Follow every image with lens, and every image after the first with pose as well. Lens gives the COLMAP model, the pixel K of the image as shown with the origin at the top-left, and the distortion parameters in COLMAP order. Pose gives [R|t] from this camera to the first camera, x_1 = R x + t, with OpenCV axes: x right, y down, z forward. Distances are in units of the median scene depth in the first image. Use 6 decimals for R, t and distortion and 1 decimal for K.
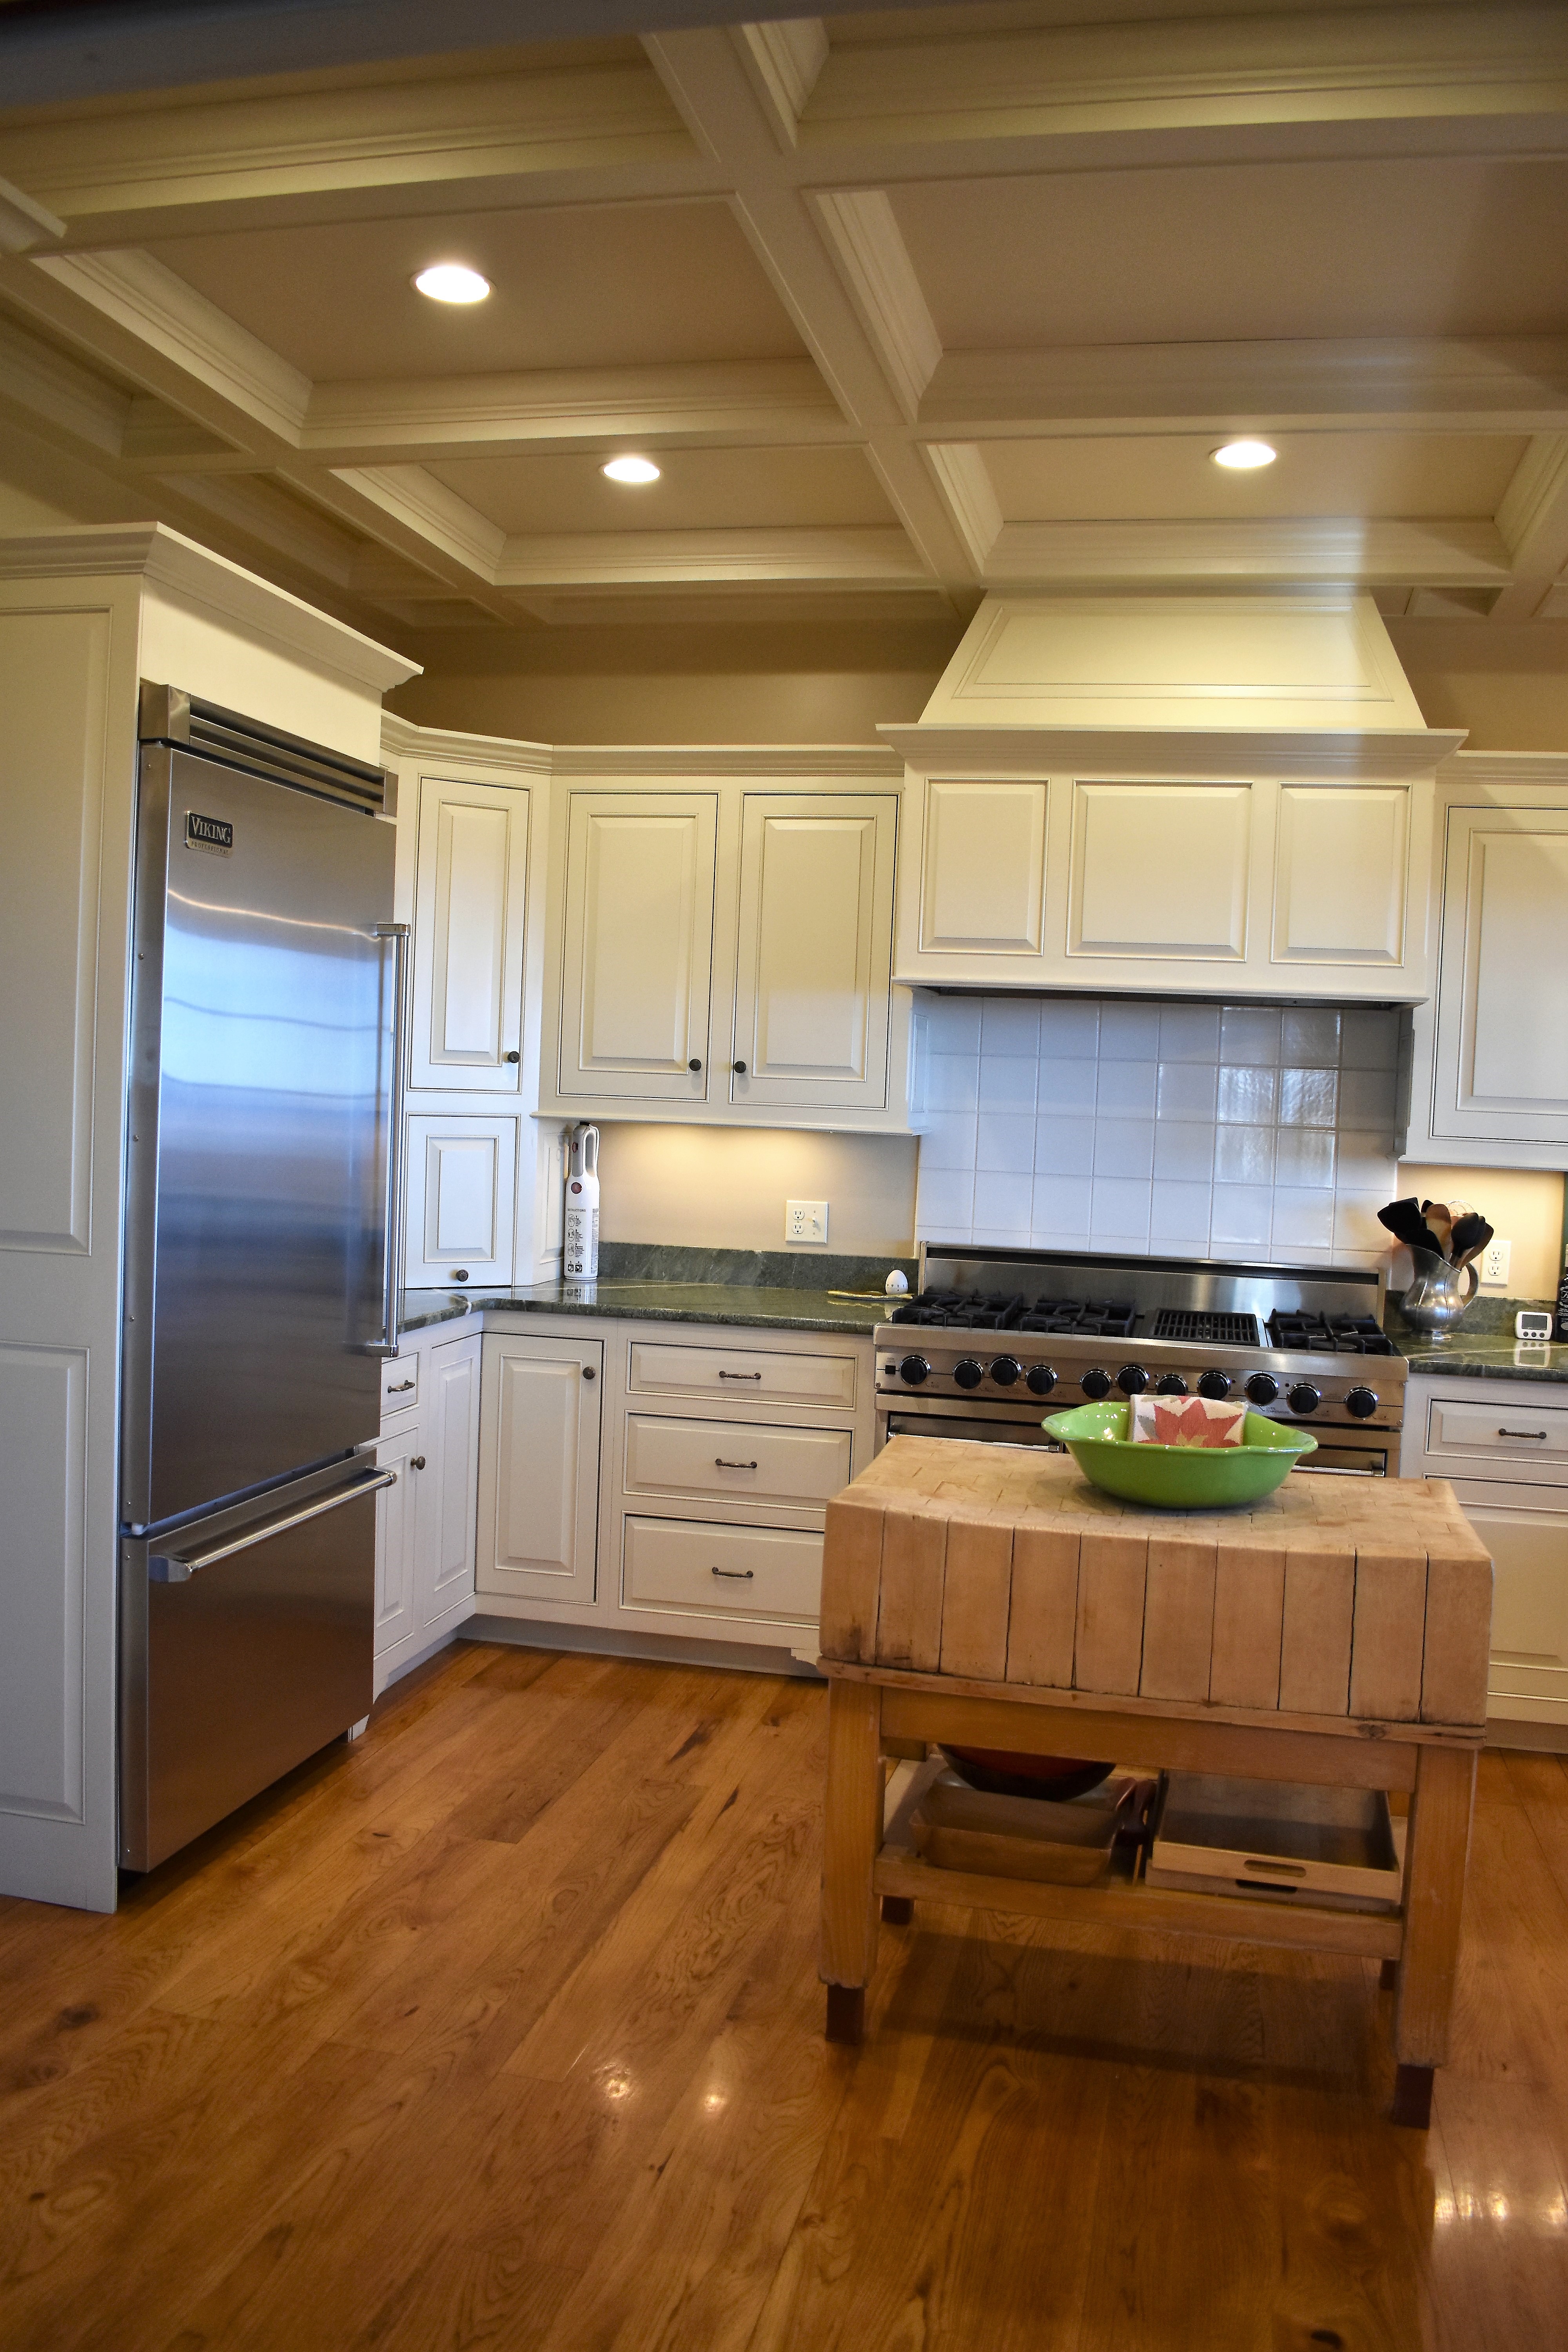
lens RADIAL K [[1872.3, 0, 784.0], [0, 1872.3, 1176.0], [0, 0, 1]] dist [-0.089669, 0.007418]
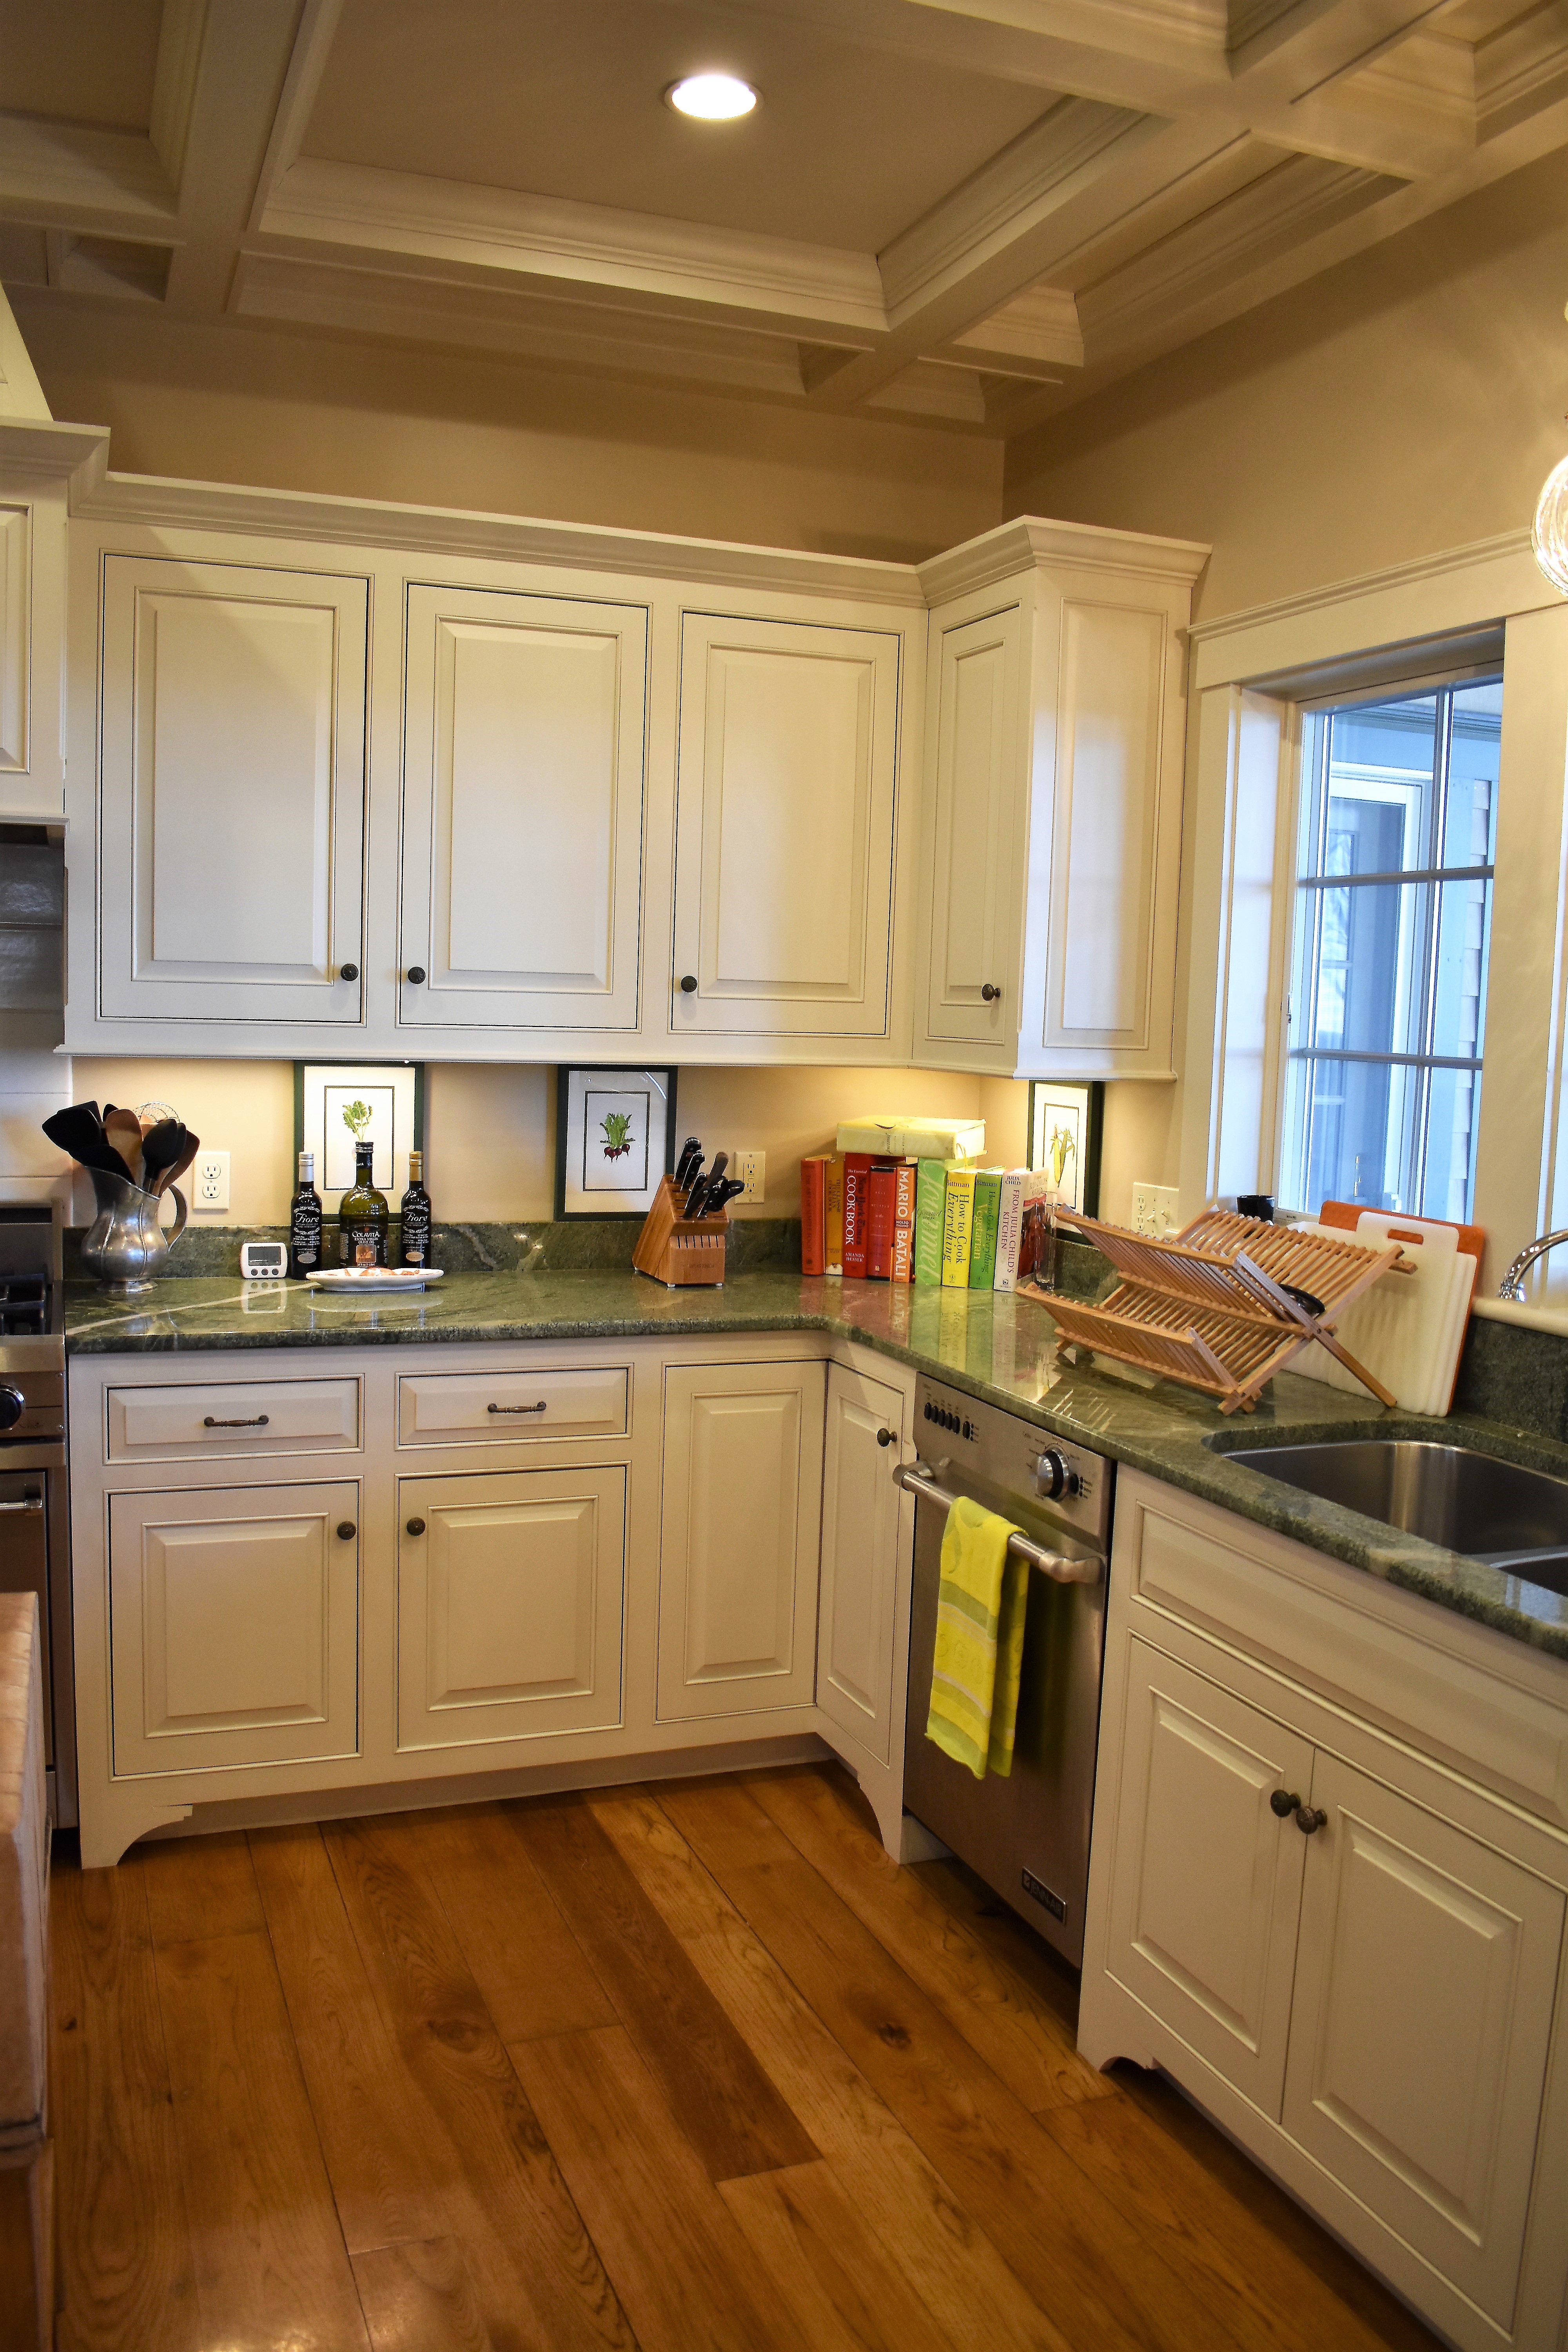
lens RADIAL K [[1843.4, 0, 777.5], [0, 1843.4, 1187.8], [0, 0, 1]] dist [-0.092207, 0.011112]
pose [[0.825824, -0.073154, 0.559163, 0.164259], [0.031785, 0.996012, 0.083363, -0.005918], [-0.563031, -0.051070, 0.824856, 0.260164]]
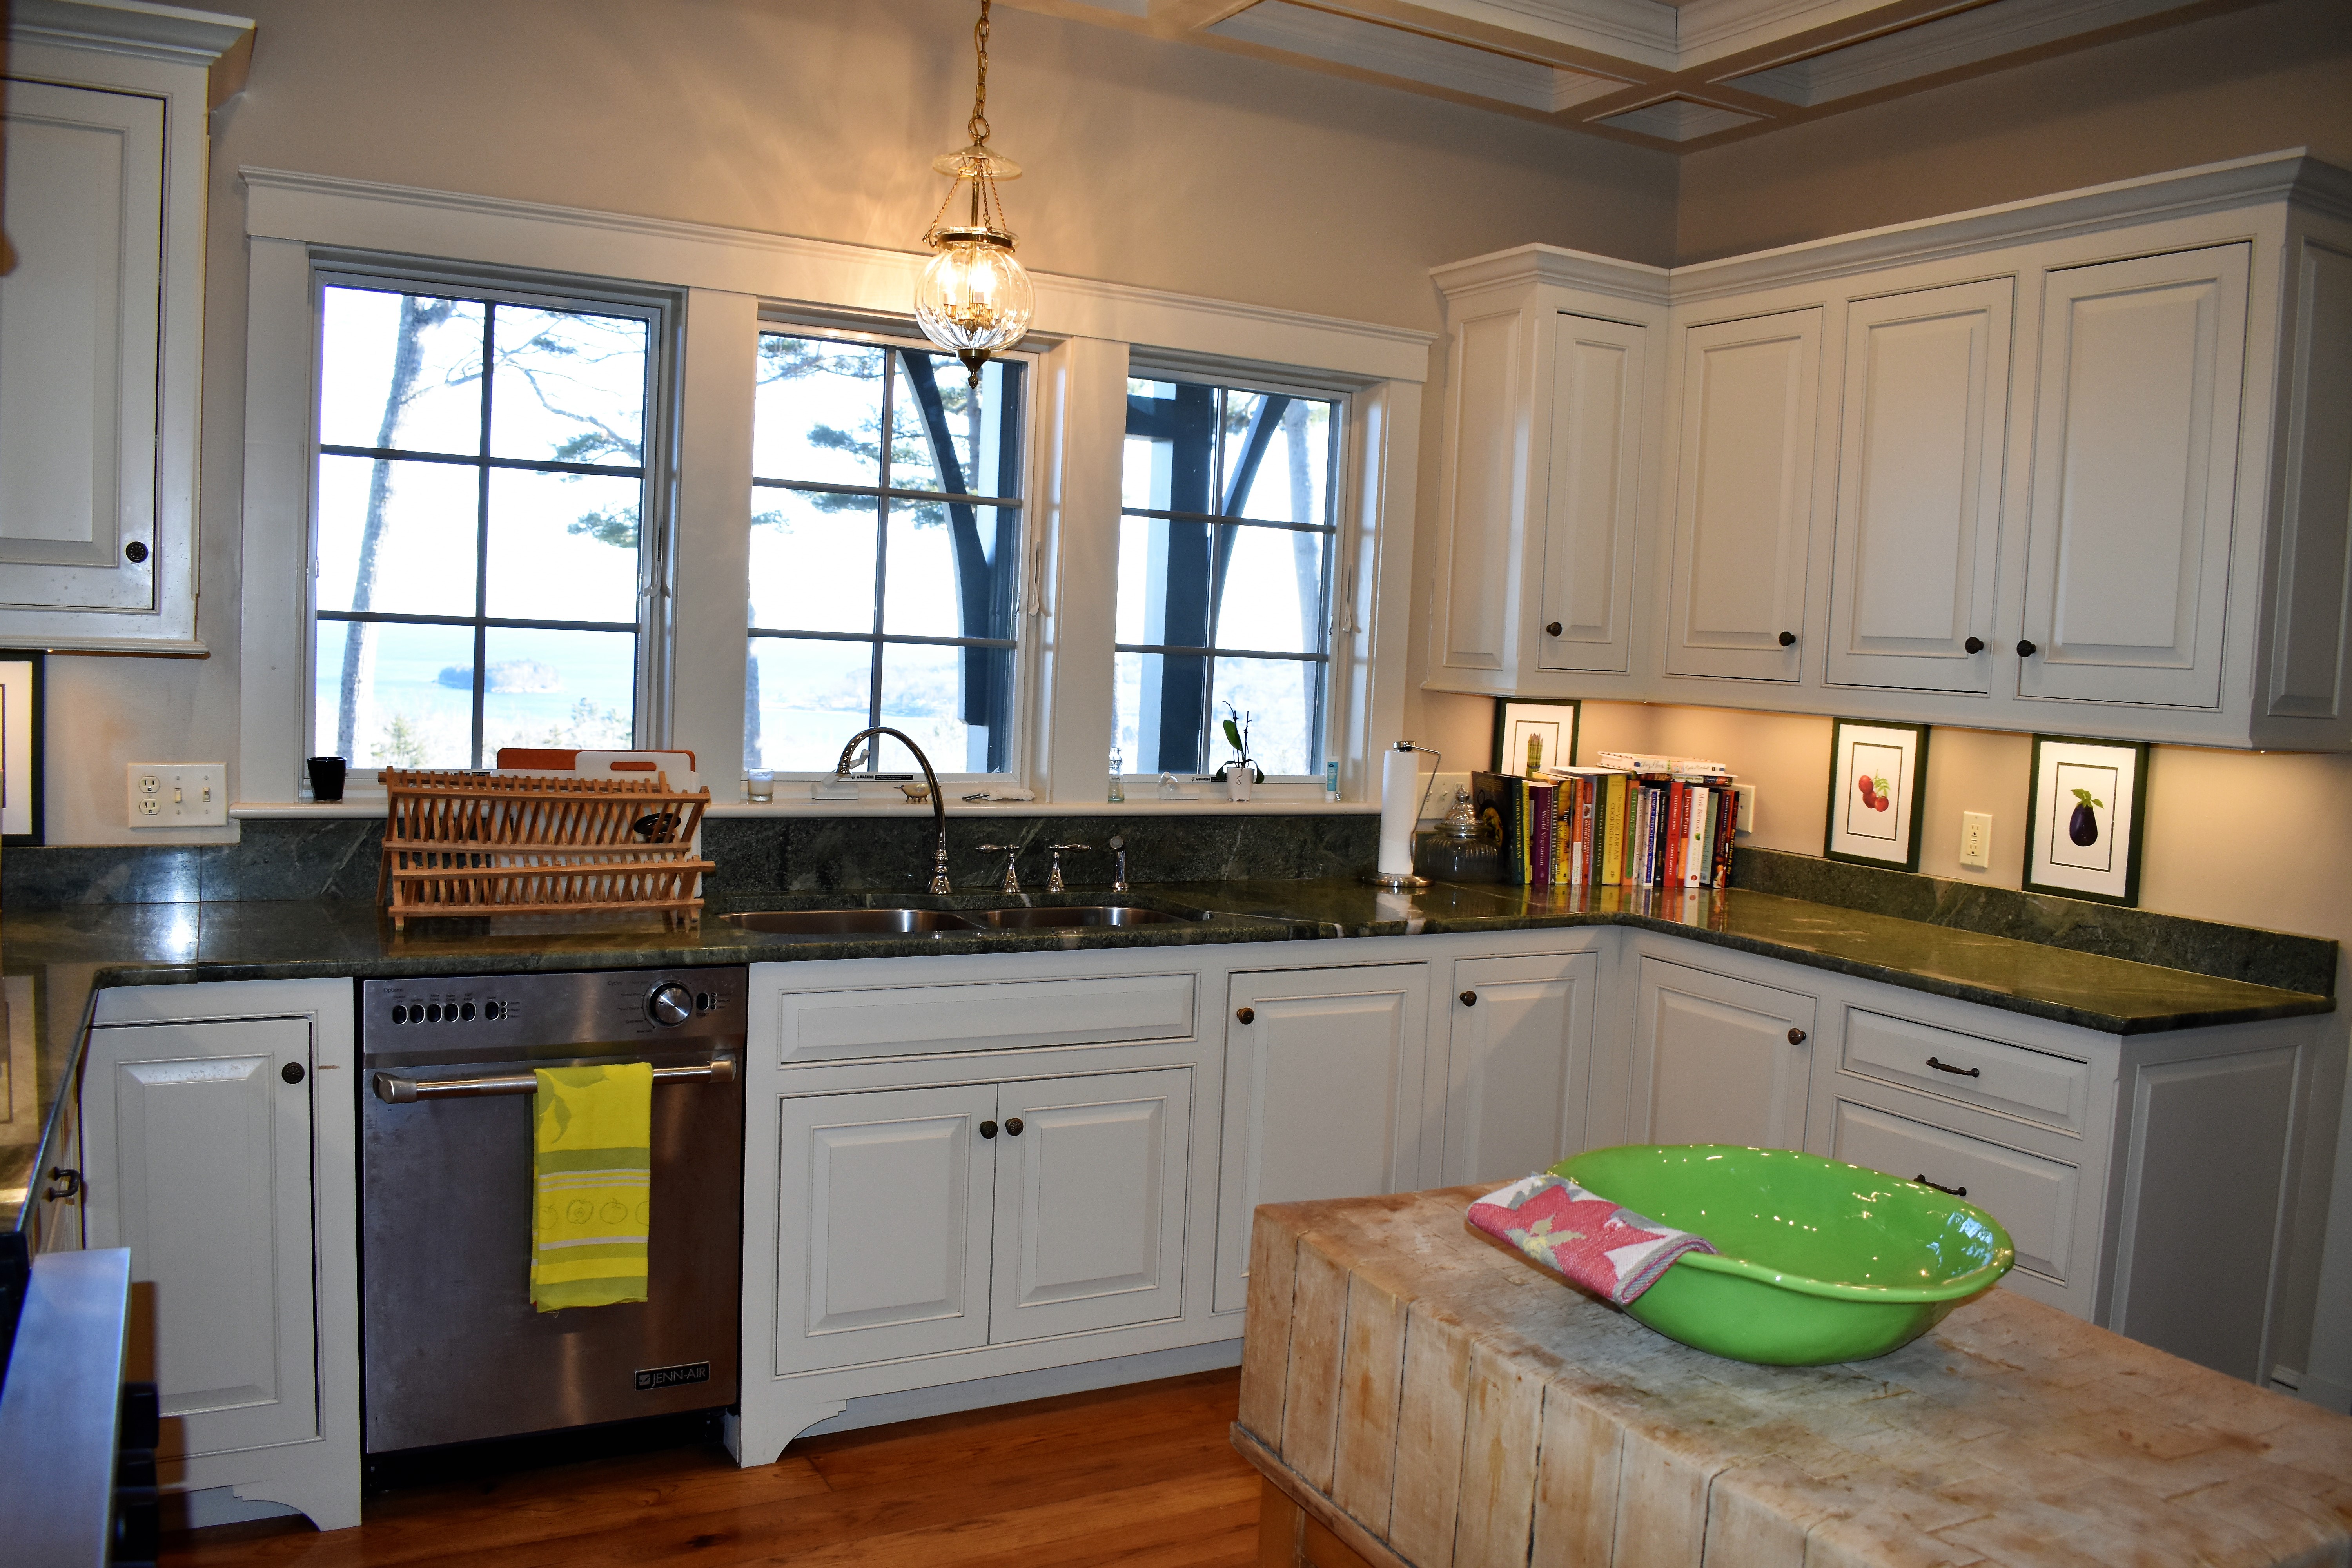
lens RADIAL K [[1849.6, 0, 1184.1], [0, 1849.6, 795.4], [0, 0, 1]] dist [-0.087516, 0.003349]
pose [[-0.661272, -0.134627, 0.737967, -0.039610], [-0.037861, 0.988500, 0.146406, -0.040775], [-0.749190, 0.068874, -0.658764, 0.971535]]
